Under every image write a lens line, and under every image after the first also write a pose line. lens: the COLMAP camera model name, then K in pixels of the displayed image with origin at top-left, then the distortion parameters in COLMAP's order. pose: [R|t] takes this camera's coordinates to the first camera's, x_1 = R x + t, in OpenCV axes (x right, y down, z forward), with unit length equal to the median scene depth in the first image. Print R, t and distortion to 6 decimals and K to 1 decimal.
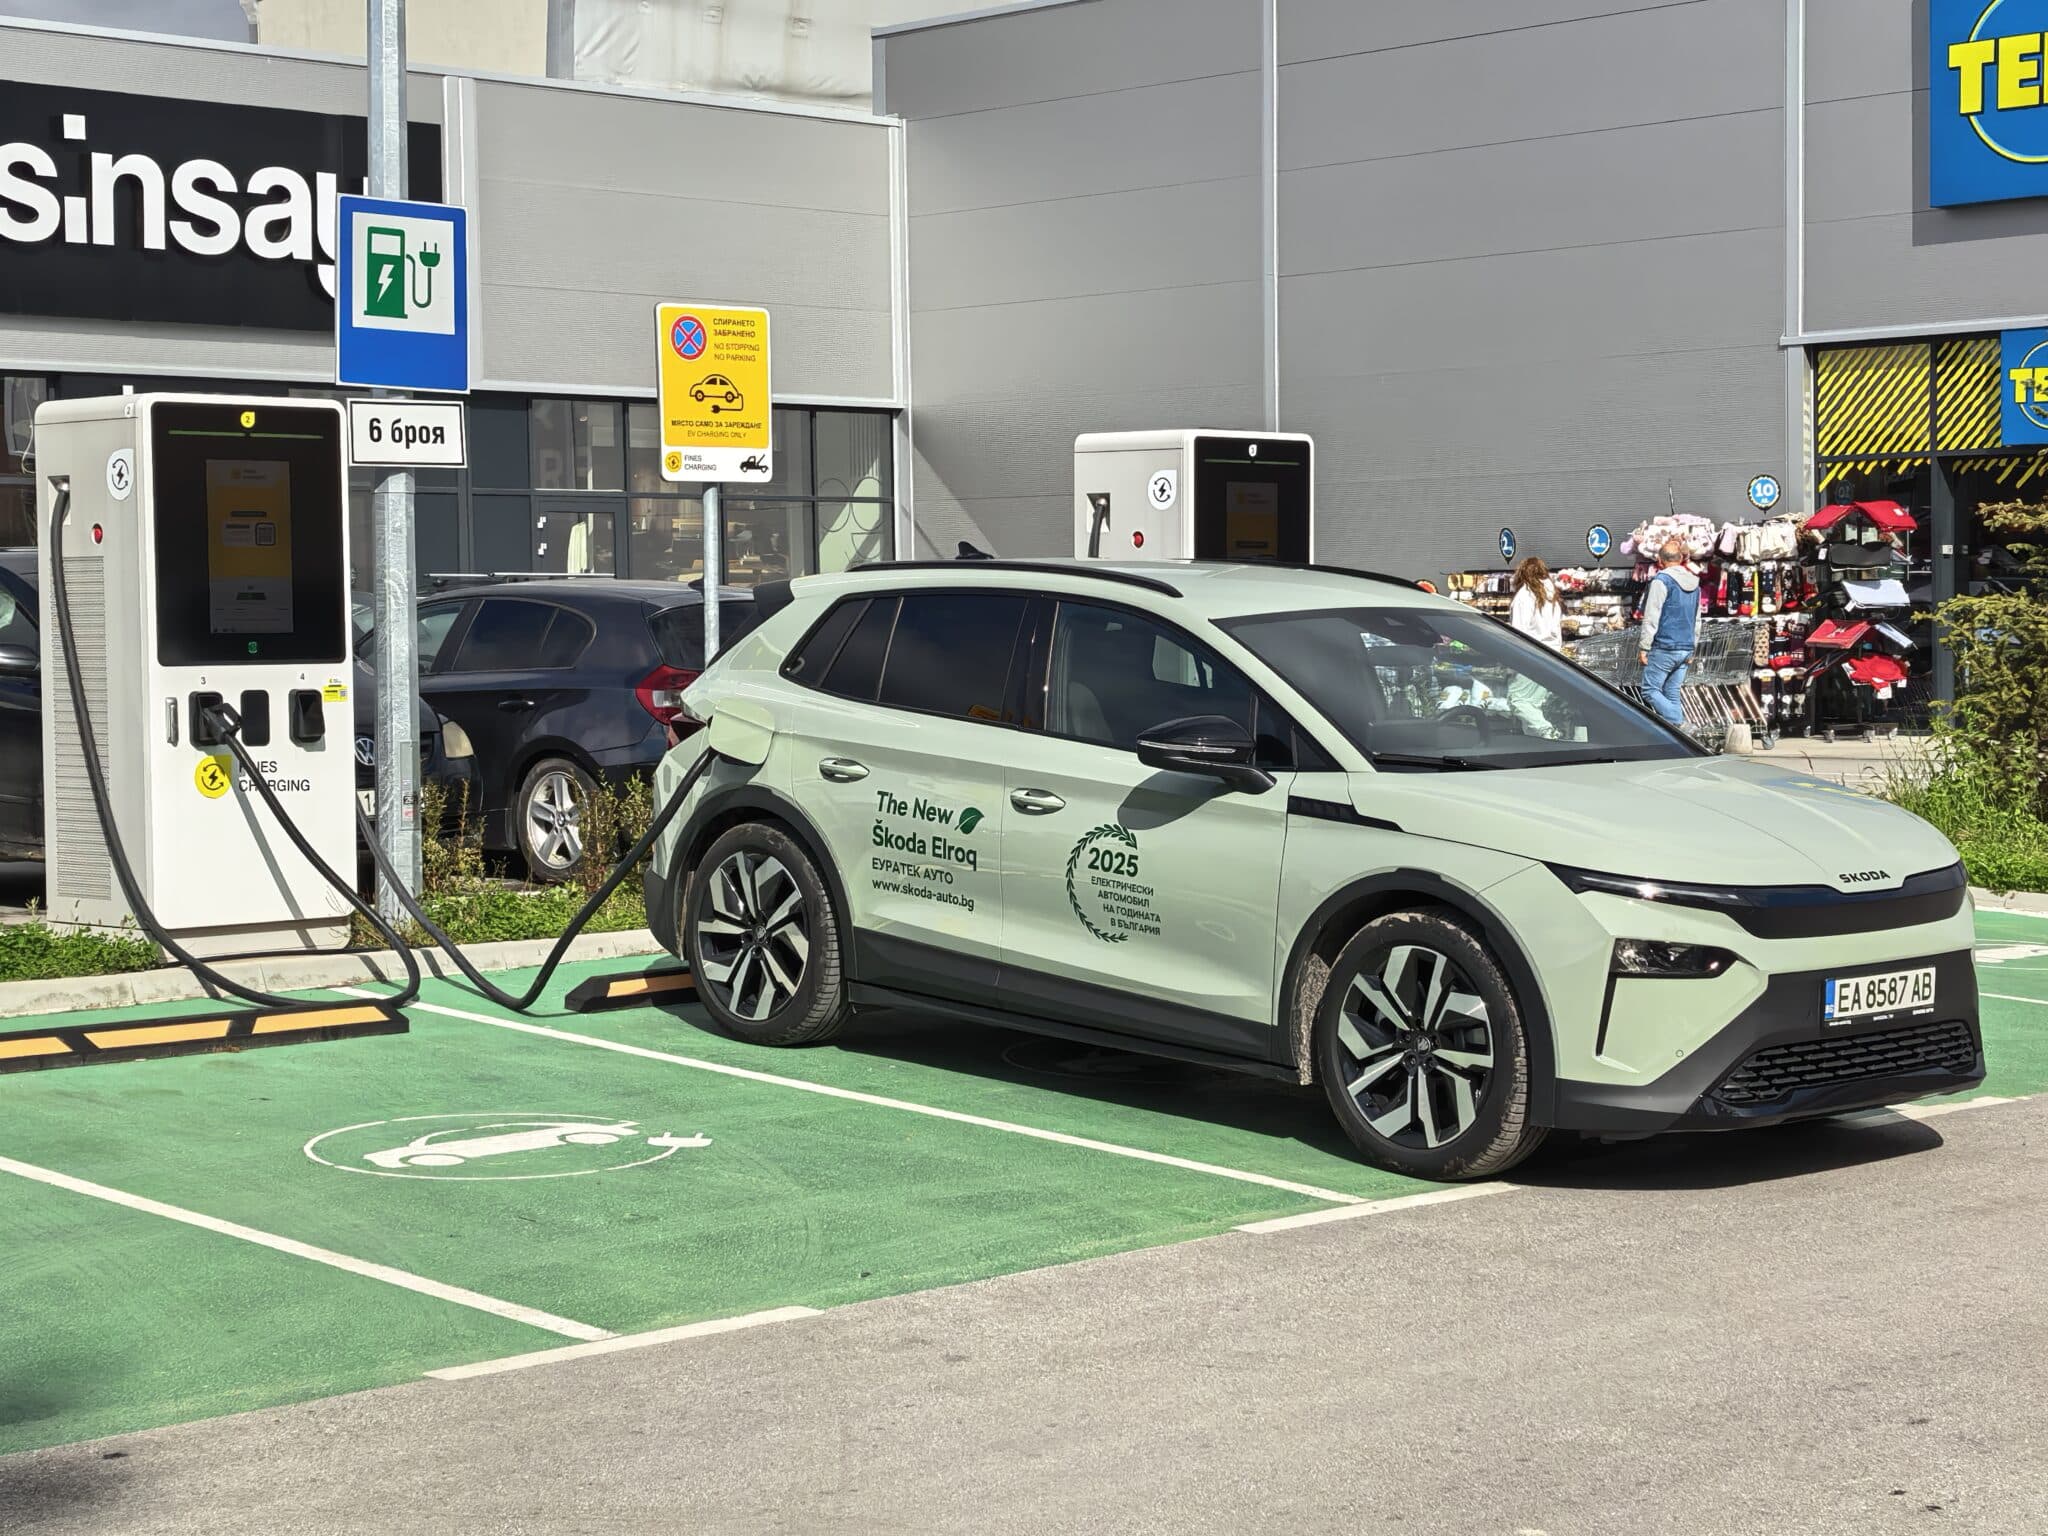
lens RADIAL K [[3565.4, 0, 1029.2], [0, 3565.4, 818.2], [0, 0, 1]] dist [0.328849, -1.828410]
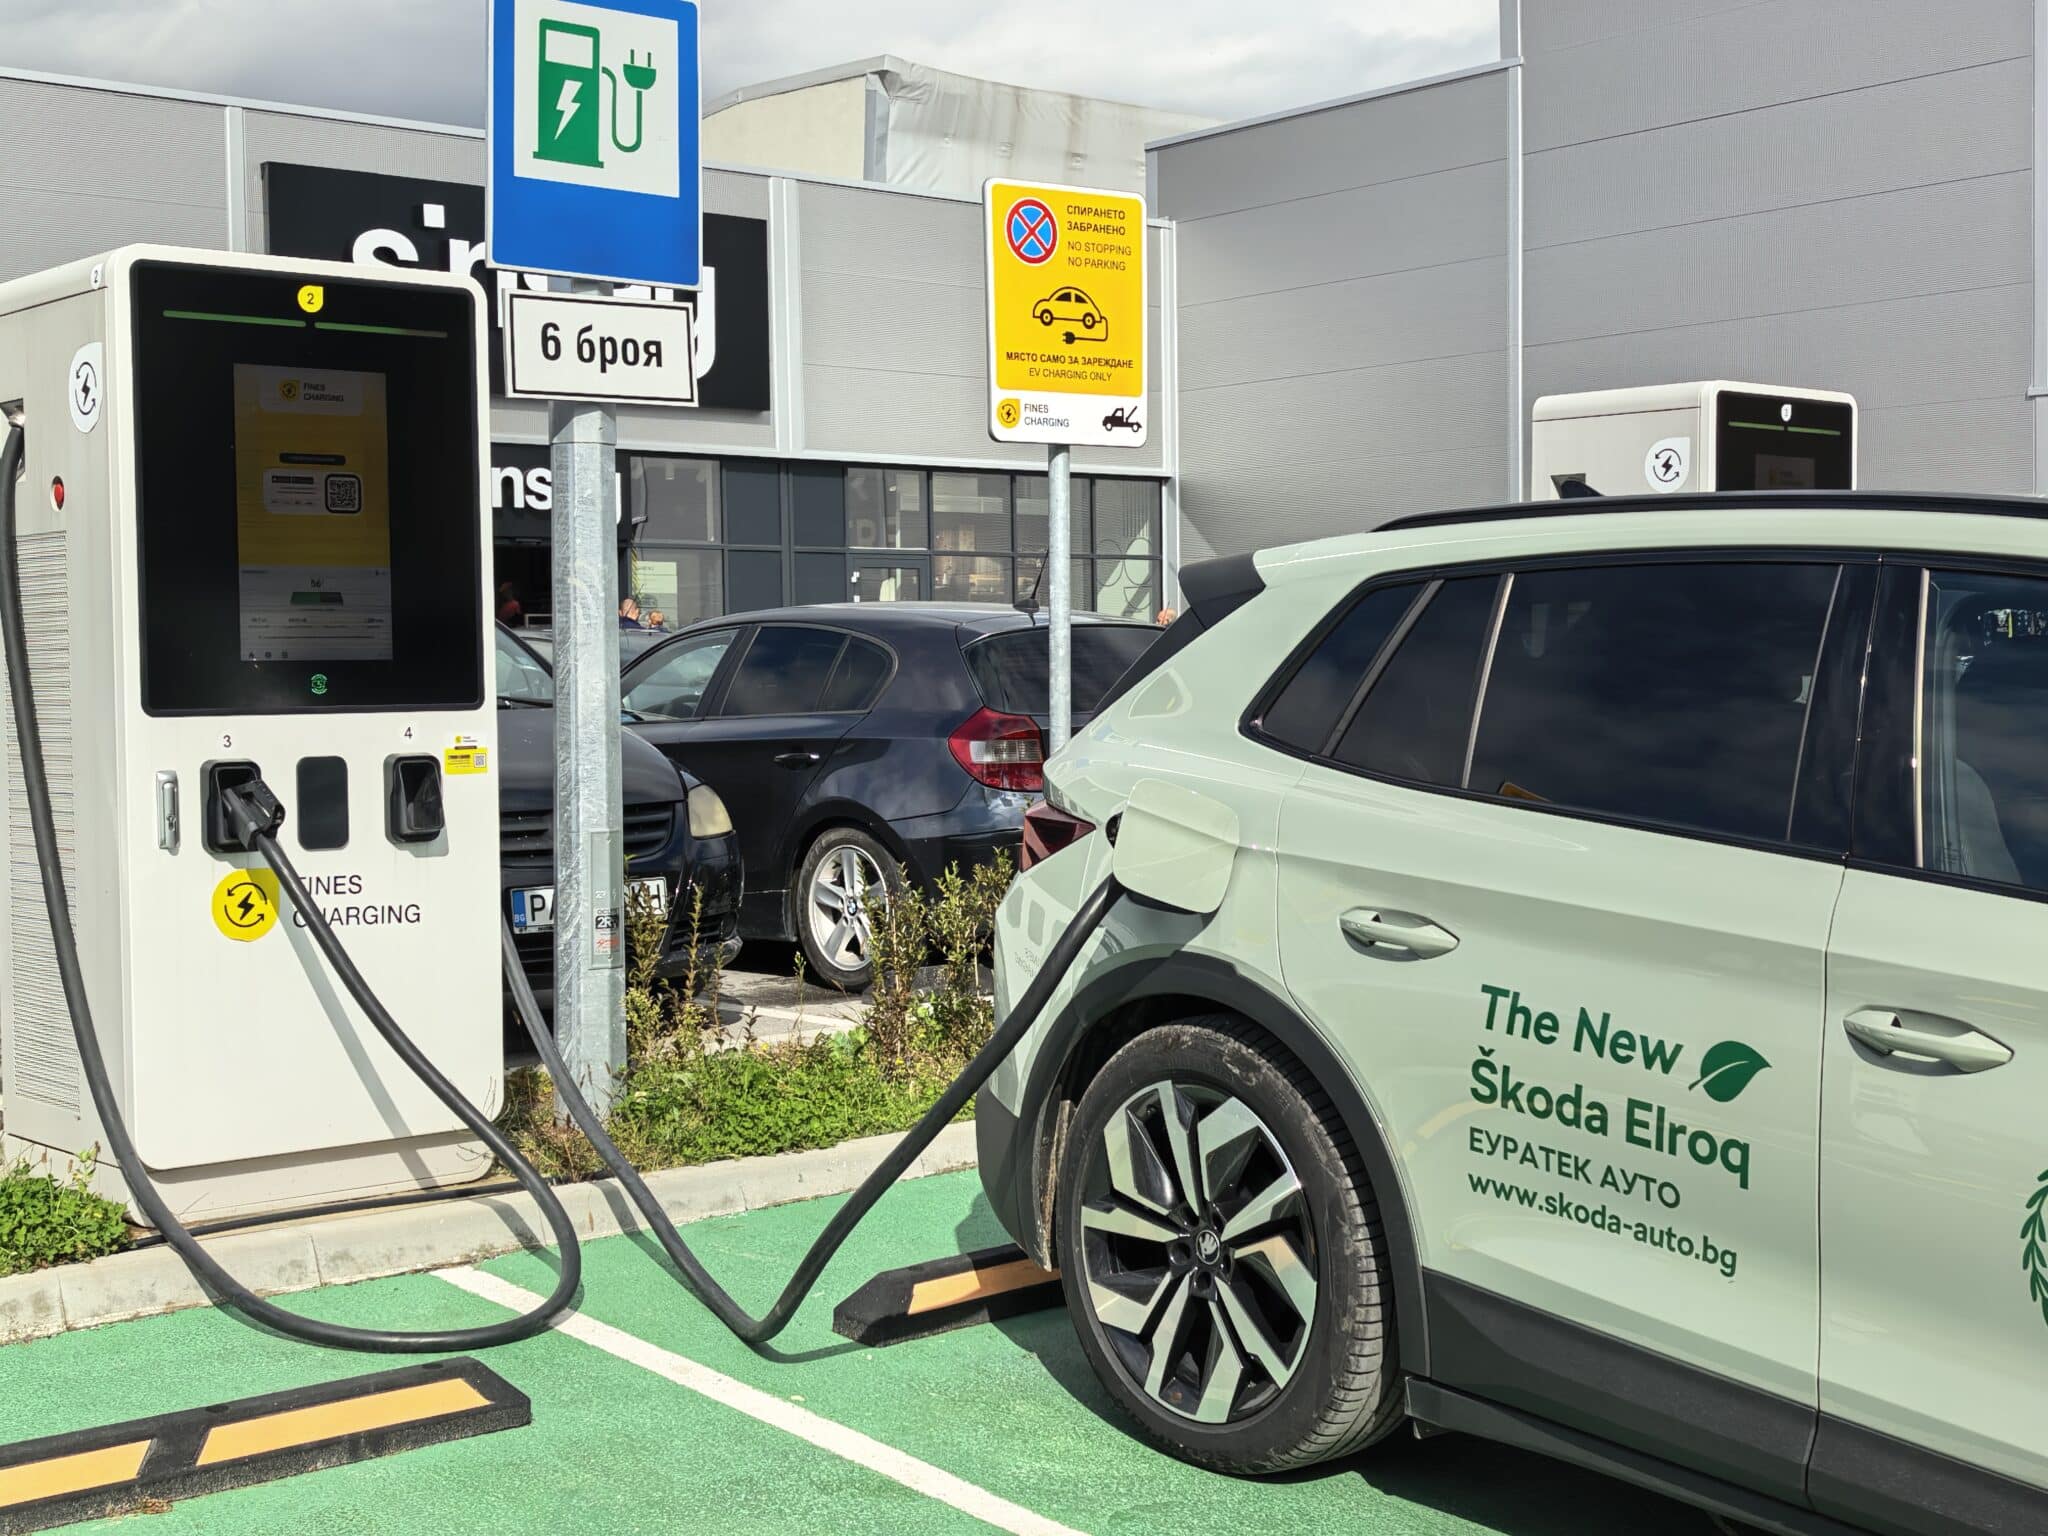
lens RADIAL K [[2656.2, 0, 1024.0], [0, 2656.2, 768.0], [0, 0, 1]] dist [0.292951, -0.763725]
pose [[0.997175, 0.000552, -0.075111, -0.065284], [-0.001866, 0.999846, -0.017431, -0.025583], [0.075090, 0.017522, 0.997023, 0.555795]]
